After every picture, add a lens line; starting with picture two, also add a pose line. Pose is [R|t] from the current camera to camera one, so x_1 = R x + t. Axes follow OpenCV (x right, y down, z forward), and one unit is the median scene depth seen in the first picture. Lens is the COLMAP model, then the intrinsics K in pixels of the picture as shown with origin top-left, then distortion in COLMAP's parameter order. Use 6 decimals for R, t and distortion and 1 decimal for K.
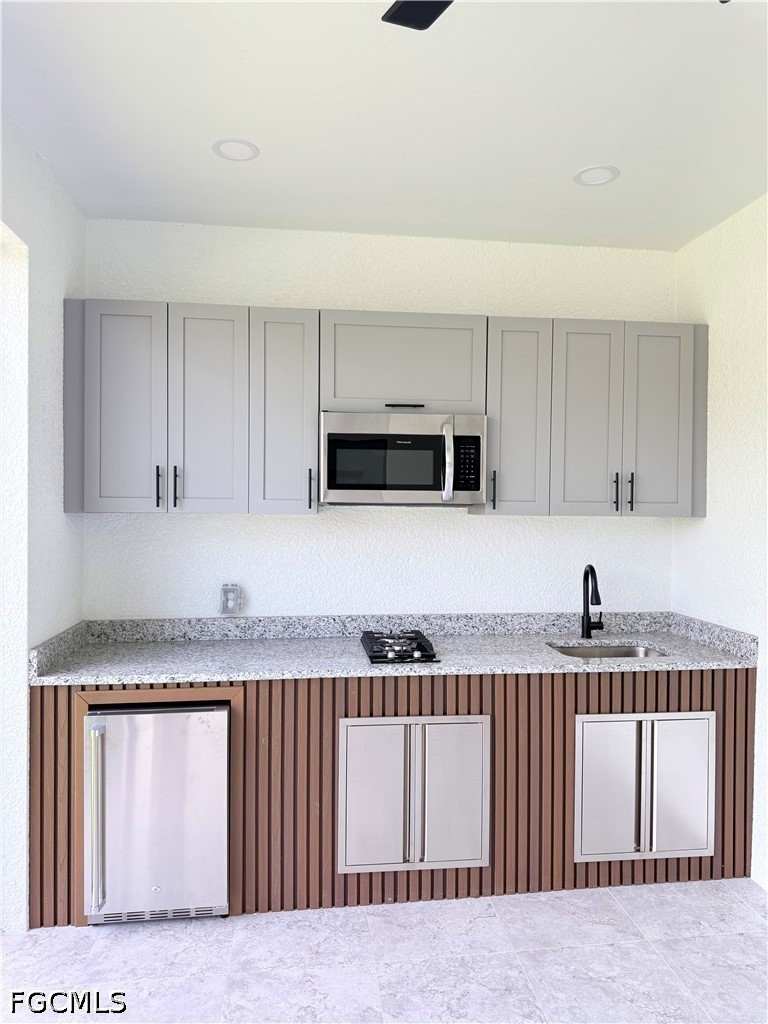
lens RADIAL K [[716.6, 0, 378.8], [0, 716.6, 506.6], [0, 0, 1]] dist [0.041370, -0.049548]
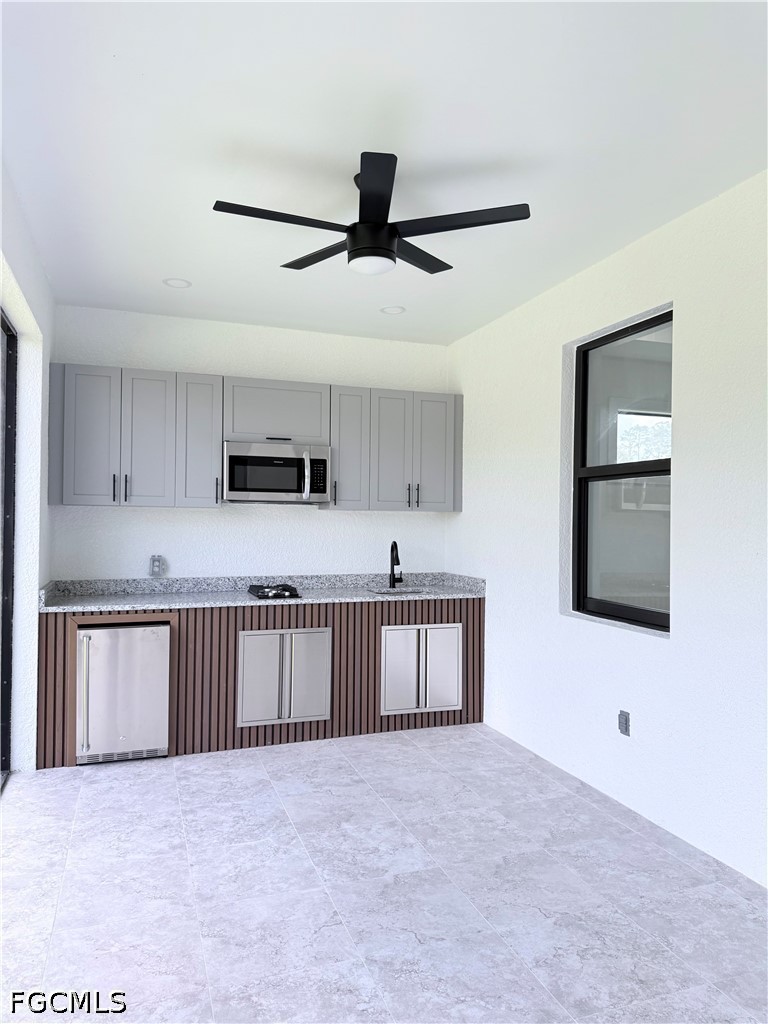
lens RADIAL K [[716.6, 0, 392.1], [0, 716.6, 508.2], [0, 0, 1]] dist [0.041370, -0.049548]
pose [[0.973479, 0.006019, 0.228696, -0.086230], [-0.000622, 0.999720, -0.023666, 0.051677], [-0.228775, 0.022896, 0.973210, -0.627537]]
